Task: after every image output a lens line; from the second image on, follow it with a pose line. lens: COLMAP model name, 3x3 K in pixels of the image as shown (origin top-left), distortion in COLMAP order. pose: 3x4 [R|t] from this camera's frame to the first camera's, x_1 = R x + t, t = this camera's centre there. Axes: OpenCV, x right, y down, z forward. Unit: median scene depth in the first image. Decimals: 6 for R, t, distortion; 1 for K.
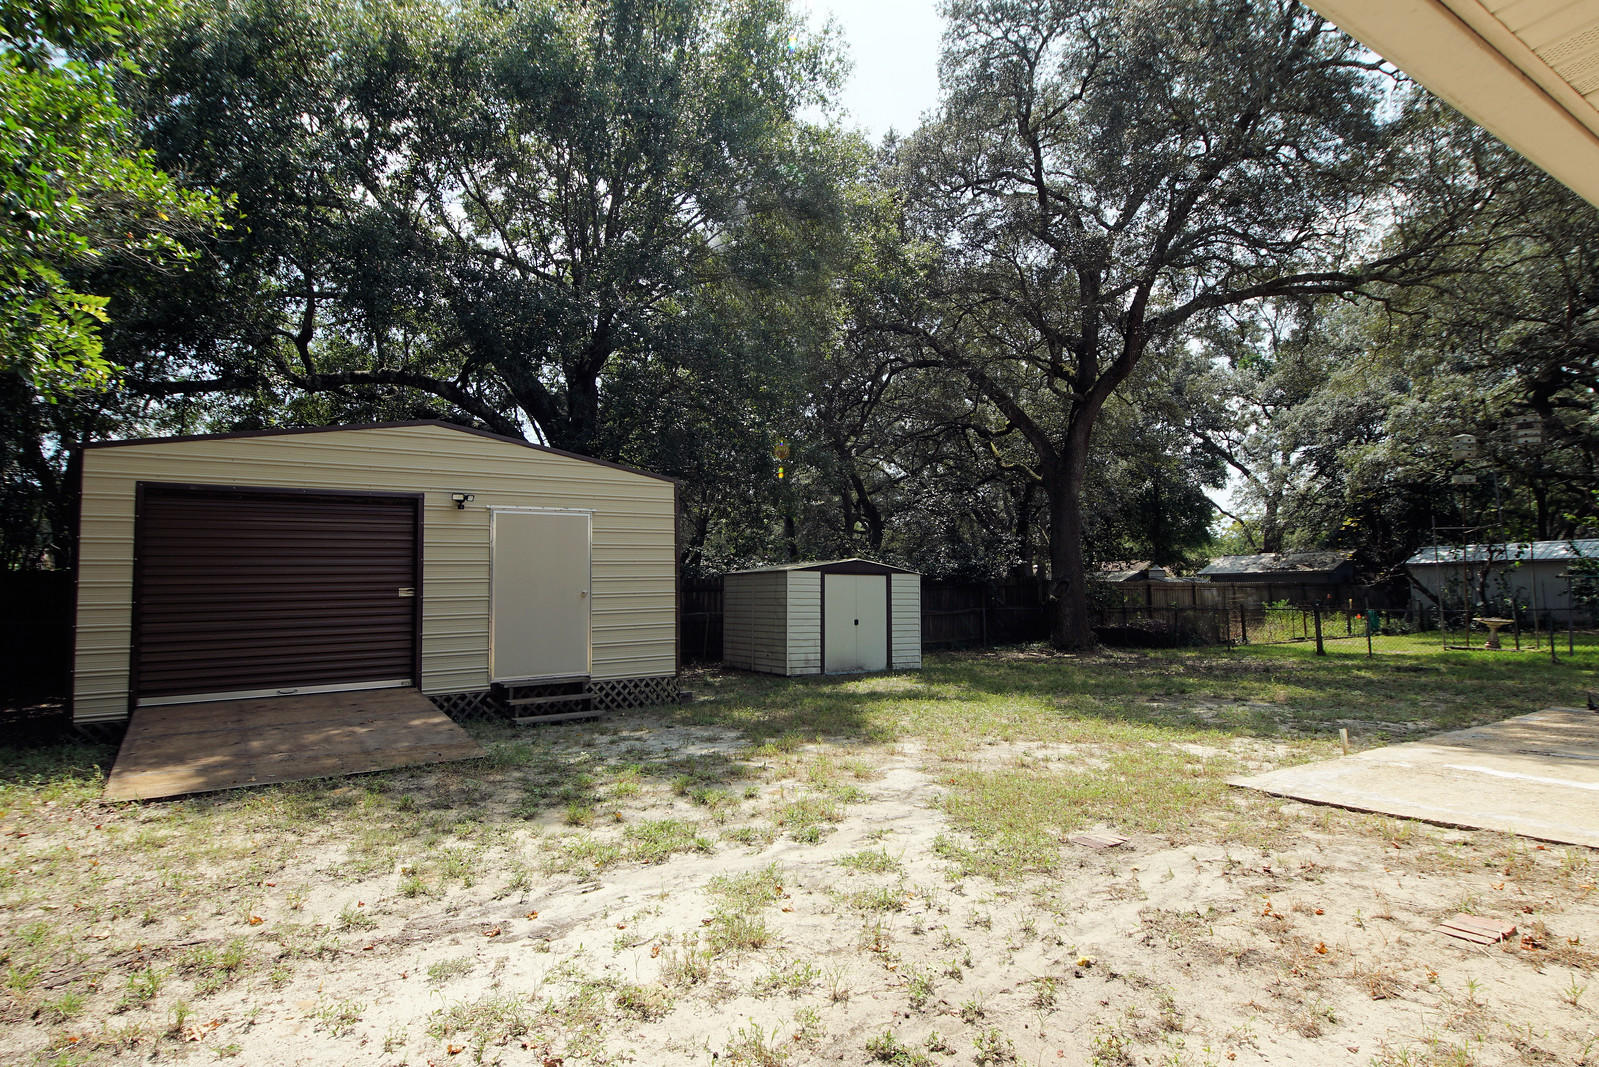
lens RADIAL K [[857.7, 0, 779.4], [0, 857.7, 528.1], [0, 0, 1]] dist [0.032126, -0.033794]
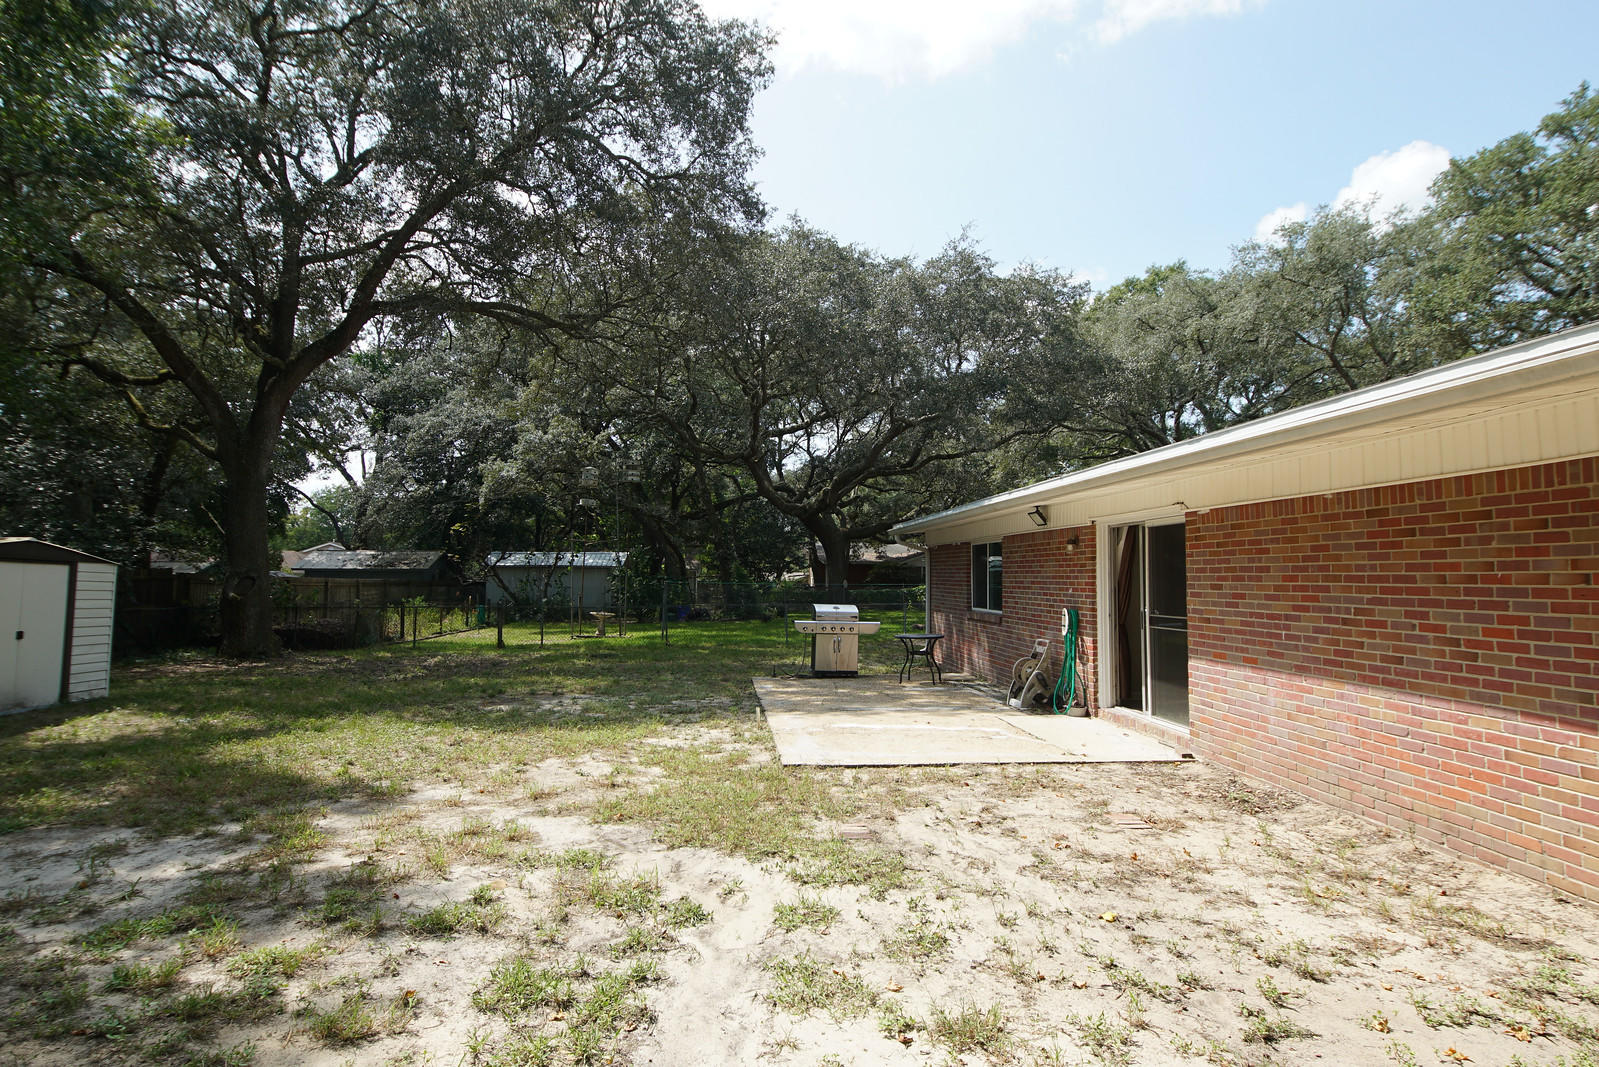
lens RADIAL K [[857.7, 0, 779.4], [0, 857.7, 528.1], [0, 0, 1]] dist [0.032126, -0.033794]
pose [[0.490275, 0.070593, 0.868704, -0.685603], [-0.077452, 0.996300, -0.037250, 0.026519], [-0.868119, -0.049020, 0.493929, 0.589581]]
